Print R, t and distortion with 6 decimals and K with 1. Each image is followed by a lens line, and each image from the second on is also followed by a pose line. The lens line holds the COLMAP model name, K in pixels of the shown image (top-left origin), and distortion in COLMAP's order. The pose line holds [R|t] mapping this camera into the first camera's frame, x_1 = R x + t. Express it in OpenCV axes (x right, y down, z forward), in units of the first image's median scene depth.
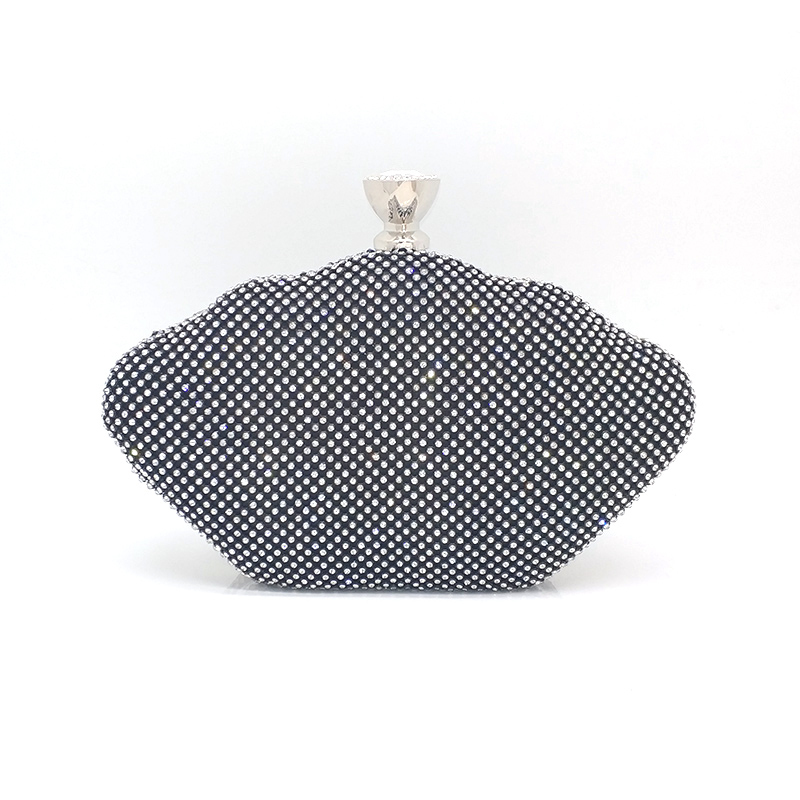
lens RADIAL K [[809.9, 0, 399.8], [0, 809.9, 405.6], [0, 0, 1]] dist [-0.050987, 0.000000]
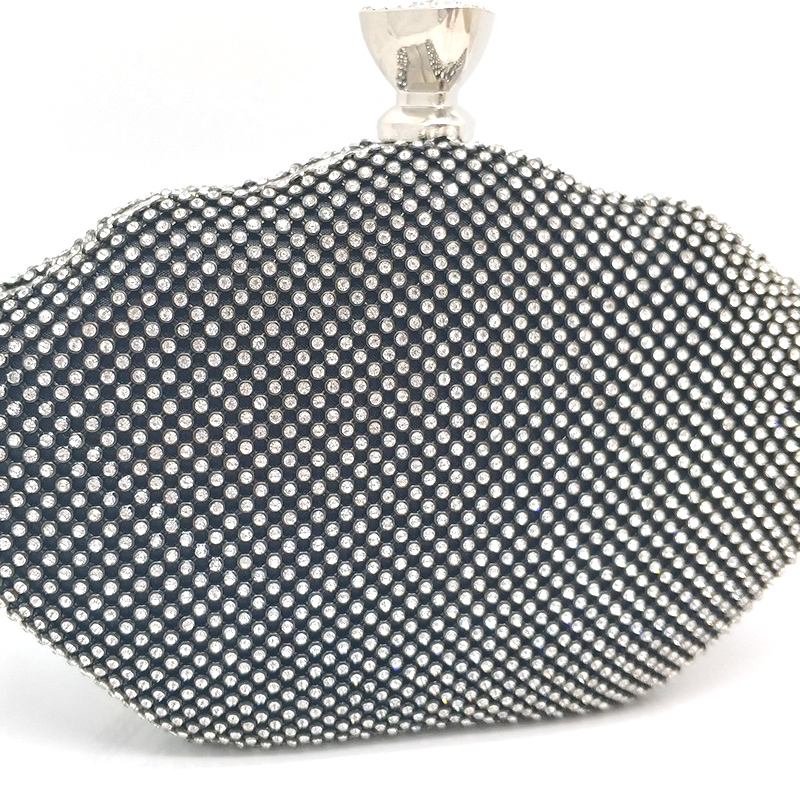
lens RADIAL K [[955.4, 0, 400.7], [0, 955.4, 395.2], [0, 0, 1]] dist [-0.027981, 0.000000]
pose [[0.985465, -0.033885, 0.166465, -0.143811], [0.024778, 0.998096, 0.056482, -0.058590], [-0.168062, -0.051536, 0.984428, 0.372440]]
